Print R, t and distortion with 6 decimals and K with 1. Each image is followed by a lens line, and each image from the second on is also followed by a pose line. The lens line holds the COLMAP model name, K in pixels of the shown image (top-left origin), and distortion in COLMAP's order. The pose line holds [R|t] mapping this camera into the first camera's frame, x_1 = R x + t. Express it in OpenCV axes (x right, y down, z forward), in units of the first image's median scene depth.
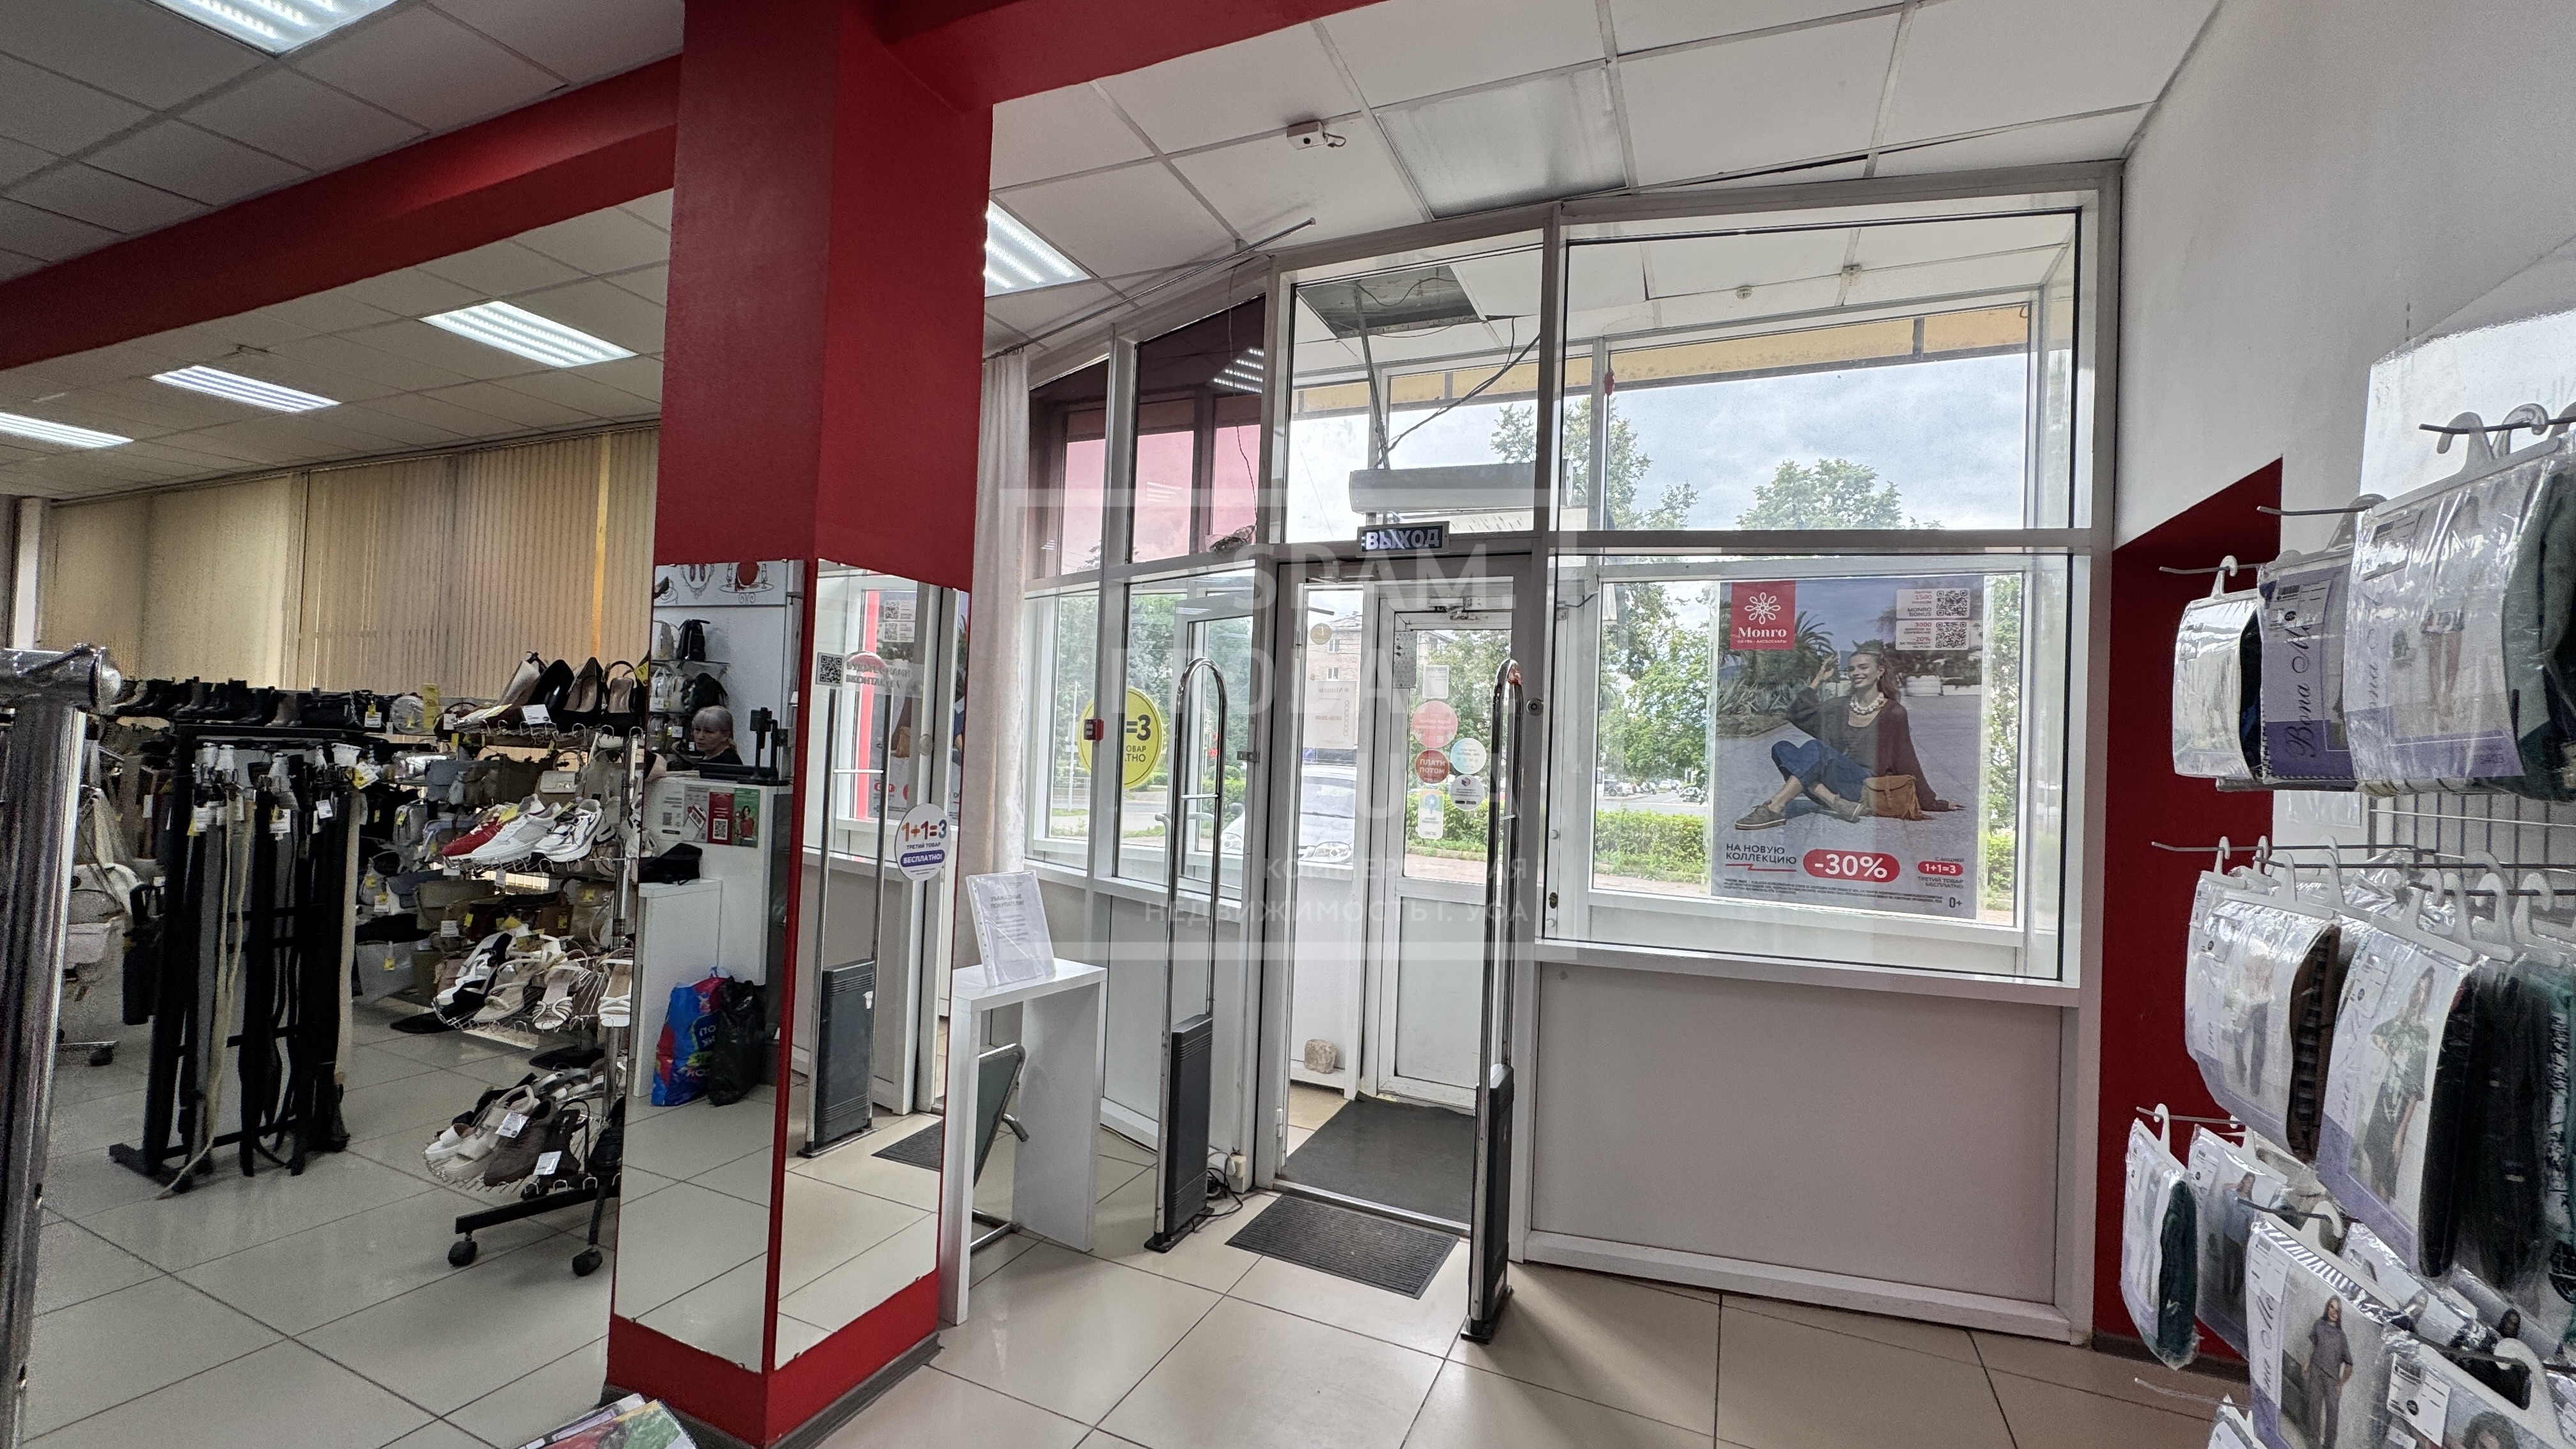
lens RADIAL K [[1024.3, 0, 1287.6], [0, 1024.3, 723.2], [0, 0, 1]] dist [-0.002772, 0.000606]
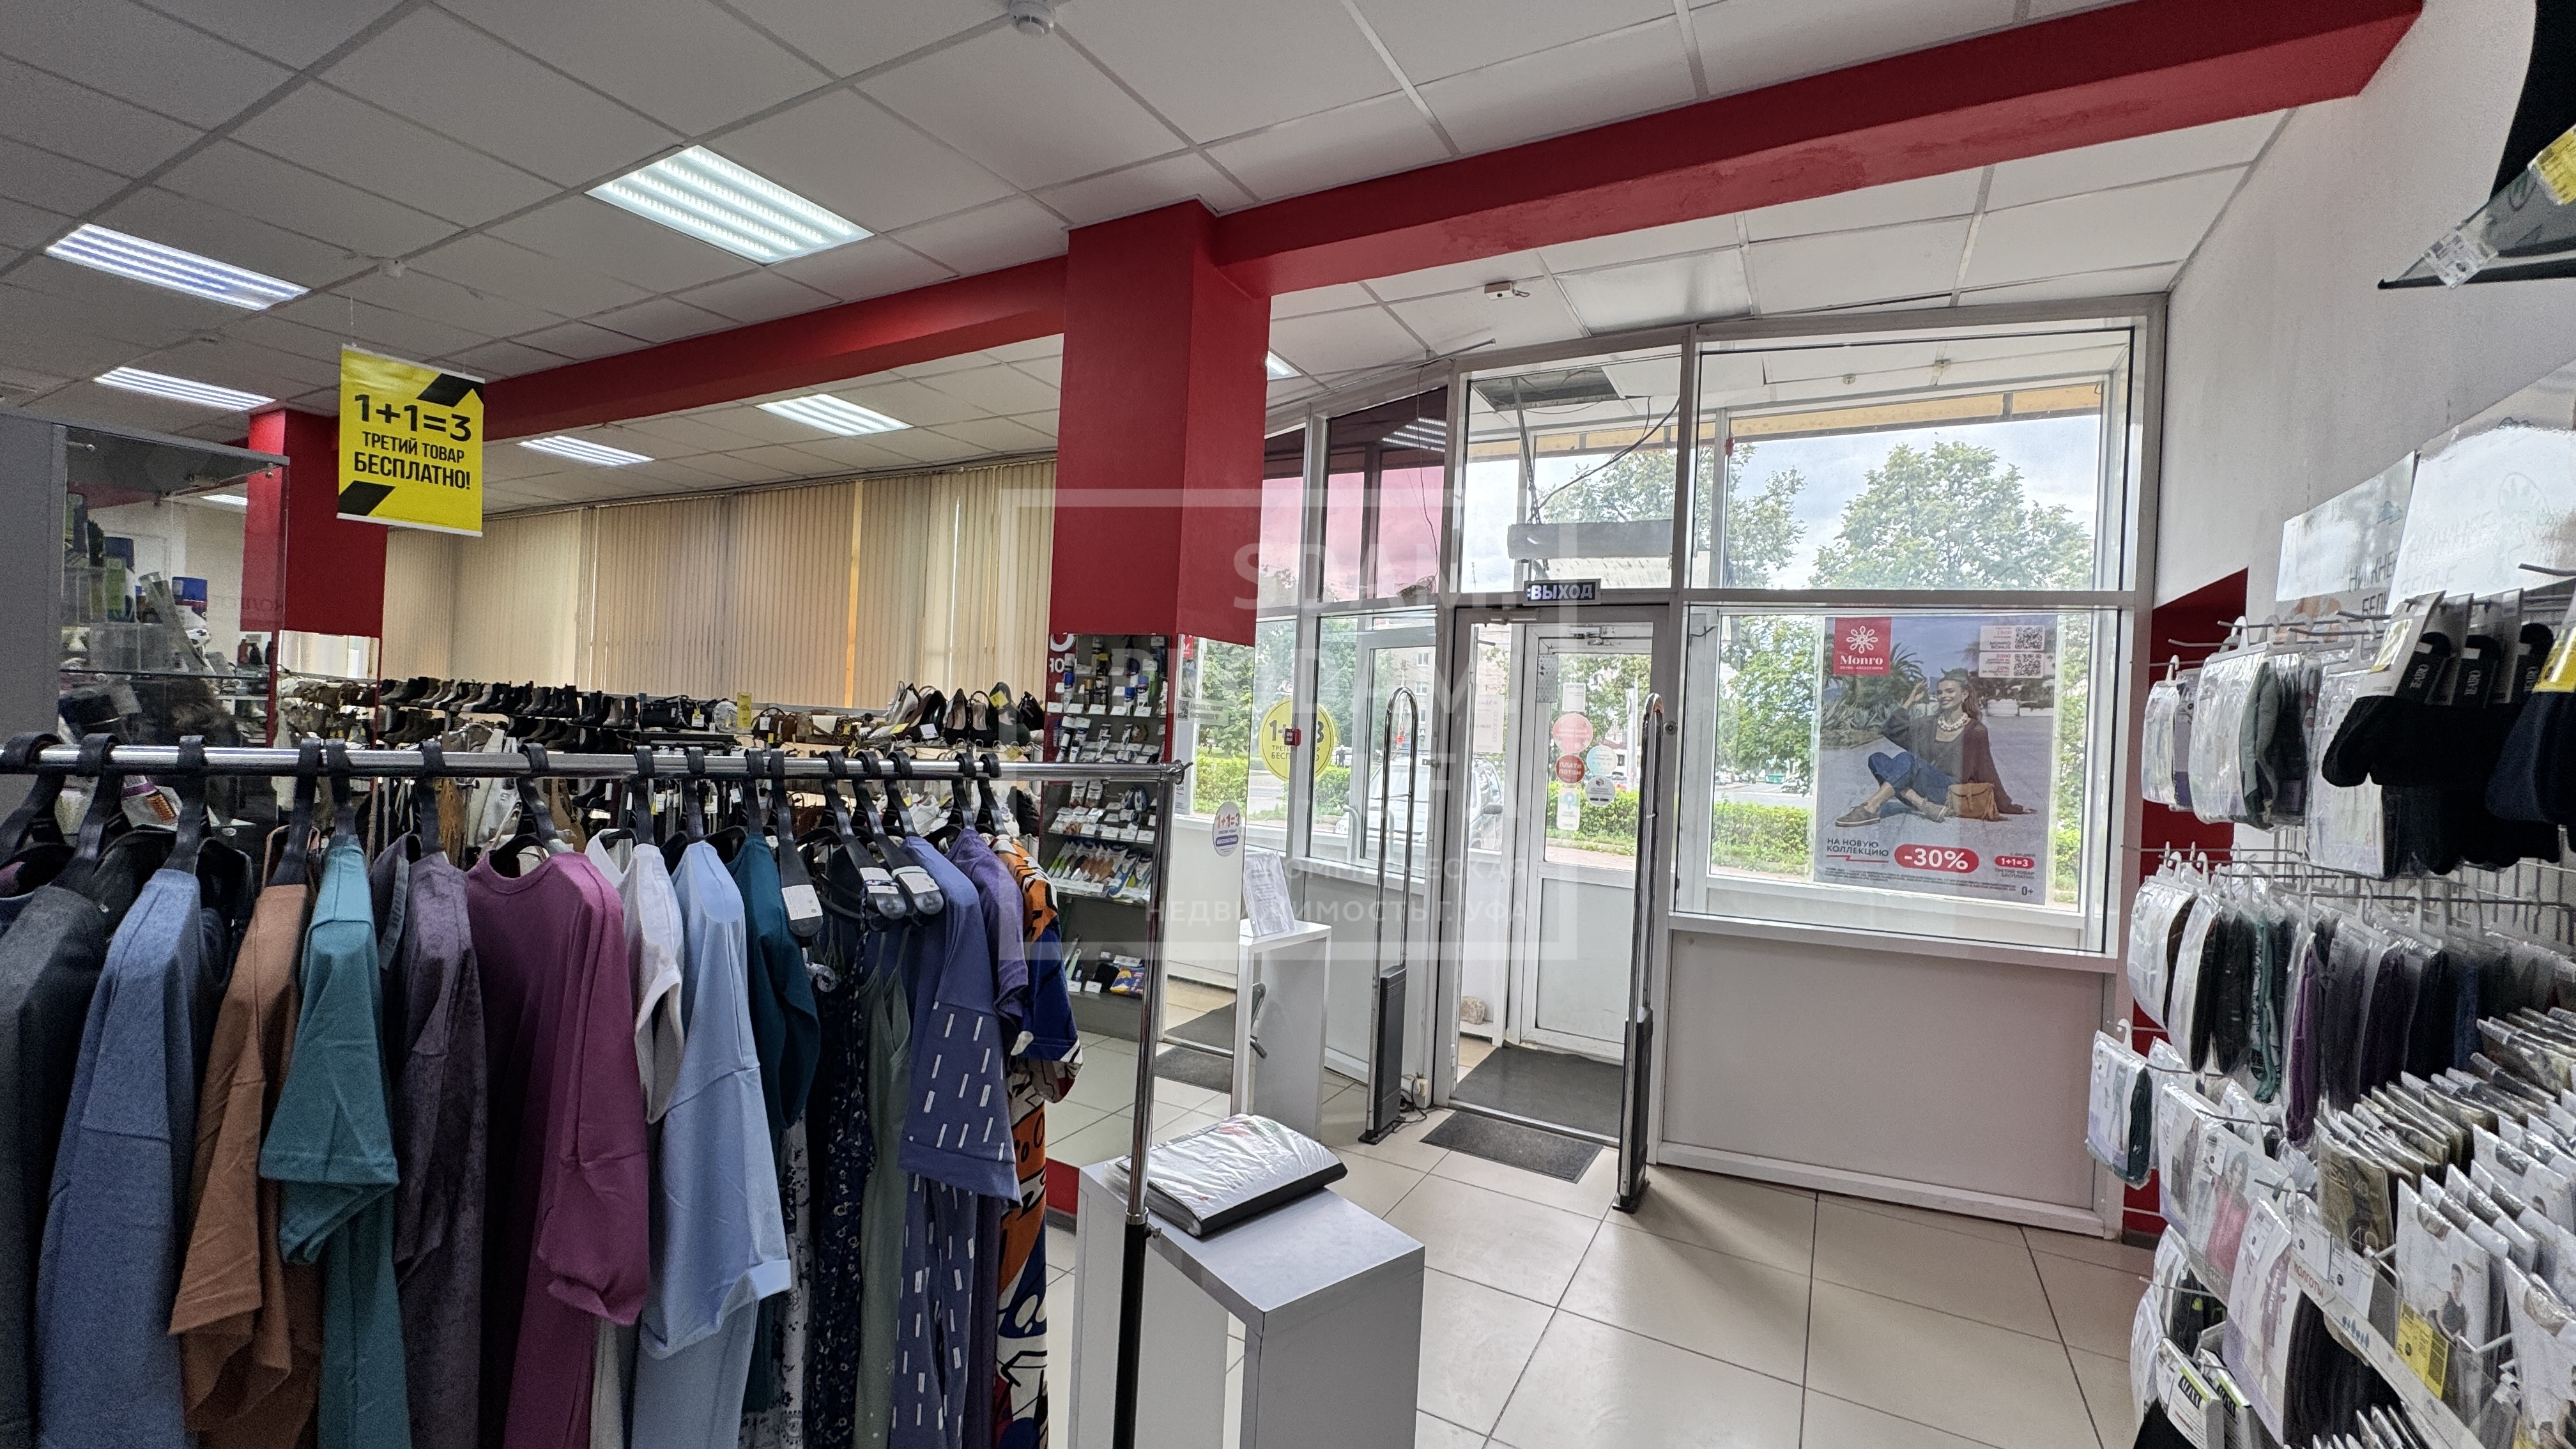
lens RADIAL K [[1024.3, 0, 1288.5], [0, 1024.3, 723.8], [0, 0, 1]] dist [-0.002772, 0.000606]
pose [[0.996511, 0.007008, -0.083172, -0.117296], [-0.005683, 0.999853, 0.016161, -0.037234], [0.083273, -0.015632, 0.996404, -0.282676]]
